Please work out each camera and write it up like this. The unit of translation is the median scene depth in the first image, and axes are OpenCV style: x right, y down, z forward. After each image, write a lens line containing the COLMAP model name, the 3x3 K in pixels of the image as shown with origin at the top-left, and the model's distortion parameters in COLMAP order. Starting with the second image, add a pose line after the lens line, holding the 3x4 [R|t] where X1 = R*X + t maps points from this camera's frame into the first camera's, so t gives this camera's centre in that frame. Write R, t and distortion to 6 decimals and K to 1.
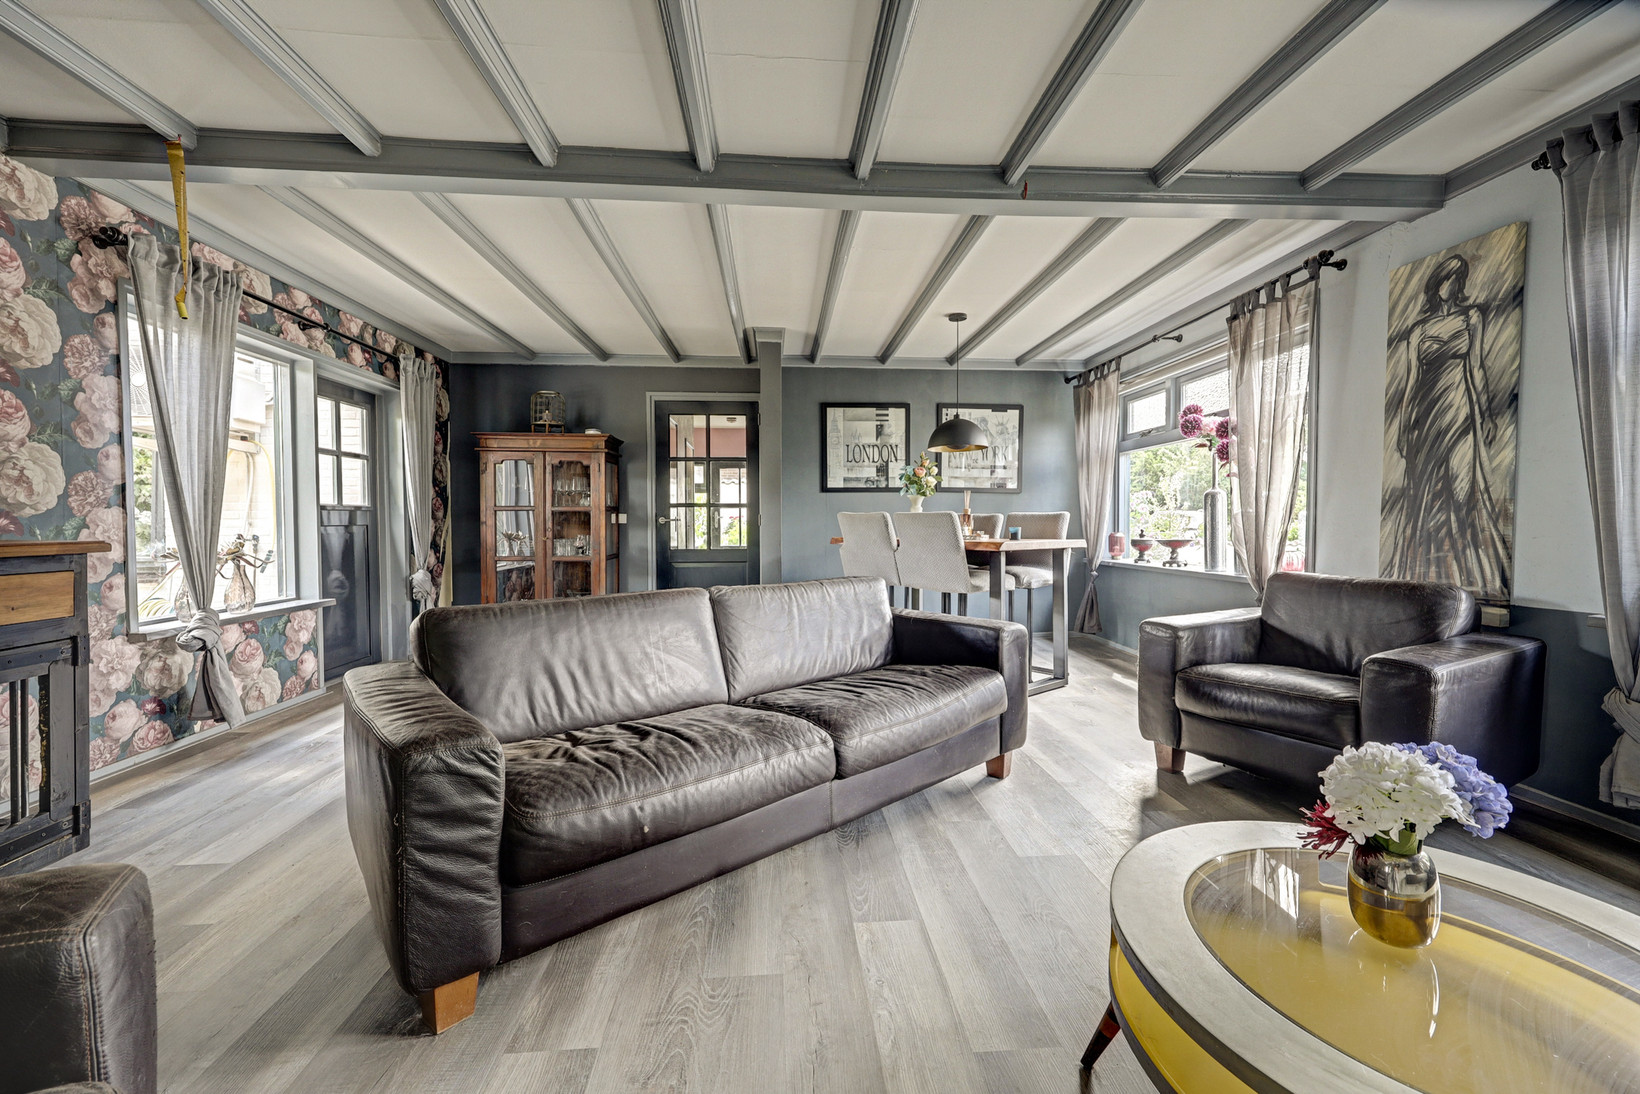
lens RADIAL K [[620.6, 0, 798.1], [0, 620.6, 533.8], [0, 0, 1]] dist [0.002178, -0.000922]
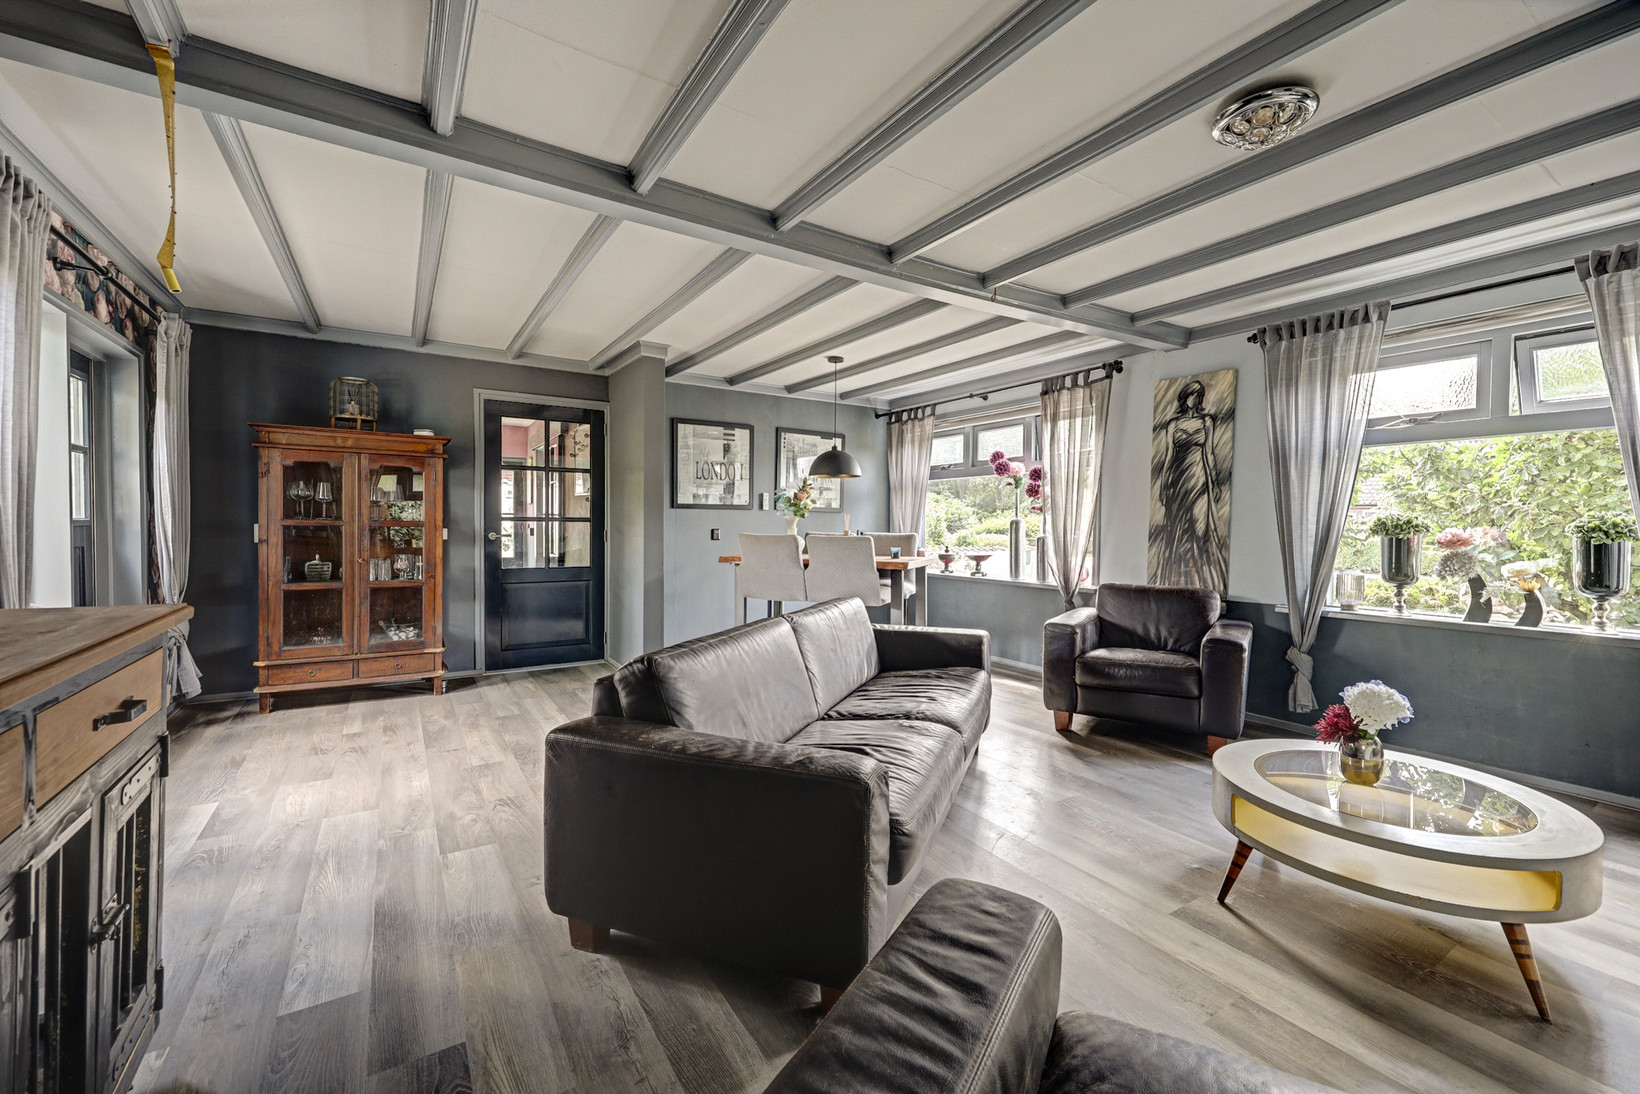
lens RADIAL K [[620.6, 0, 828.1], [0, 620.6, 542.1], [0, 0, 1]] dist [0.002178, -0.000922]
pose [[0.895908, -0.000462, 0.444239, -0.392333], [-0.000517, 0.999998, 0.002083, -0.031374], [-0.444239, -0.002096, 0.895906, -0.002106]]
